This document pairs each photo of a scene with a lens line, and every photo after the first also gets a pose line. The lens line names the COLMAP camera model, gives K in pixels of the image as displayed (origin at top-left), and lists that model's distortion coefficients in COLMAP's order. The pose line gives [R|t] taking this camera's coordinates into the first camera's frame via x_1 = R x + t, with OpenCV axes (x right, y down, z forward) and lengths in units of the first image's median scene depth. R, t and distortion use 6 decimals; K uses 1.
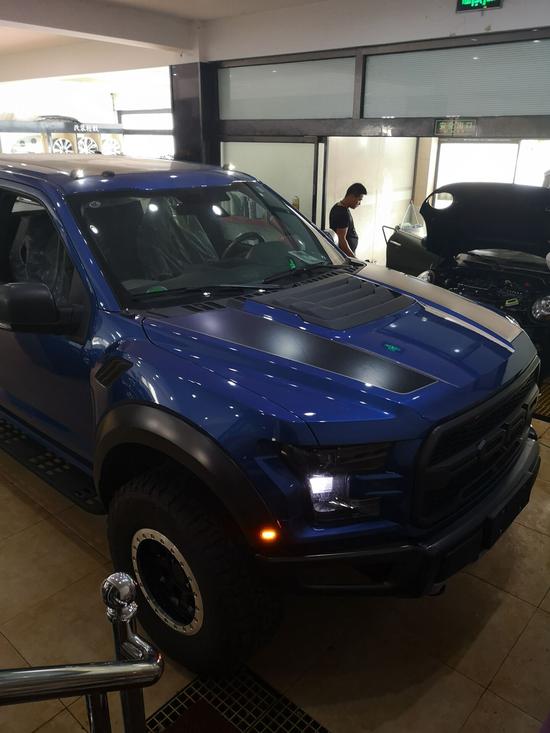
lens RADIAL K [[579.9, 0, 275.0], [0, 579.9, 366.5], [0, 0, 1]] dist [-0.012218, 0.003460]
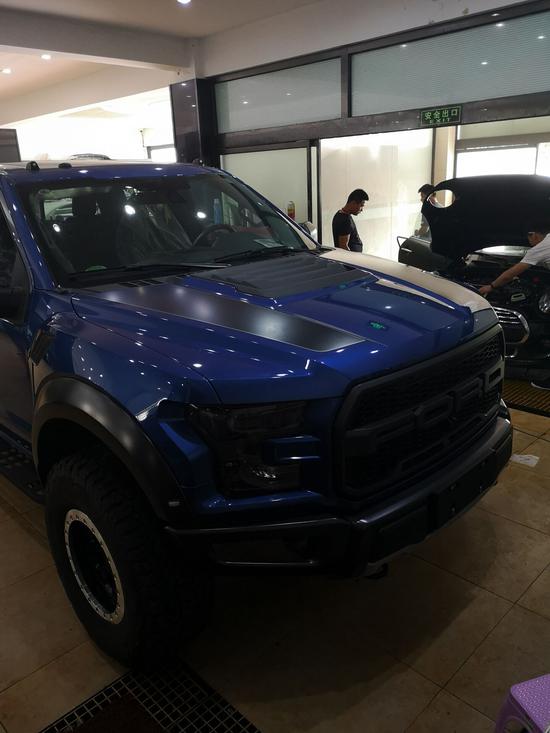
lens RADIAL K [[578.8, 0, 275.0], [0, 578.8, 366.5], [0, 0, 1]] dist [-0.000430, -0.006524]
pose [[0.996460, -0.028480, -0.079100, 0.105838], [0.024021, 0.998099, -0.056765, 0.058578], [0.080567, 0.054664, 0.995249, 0.034690]]
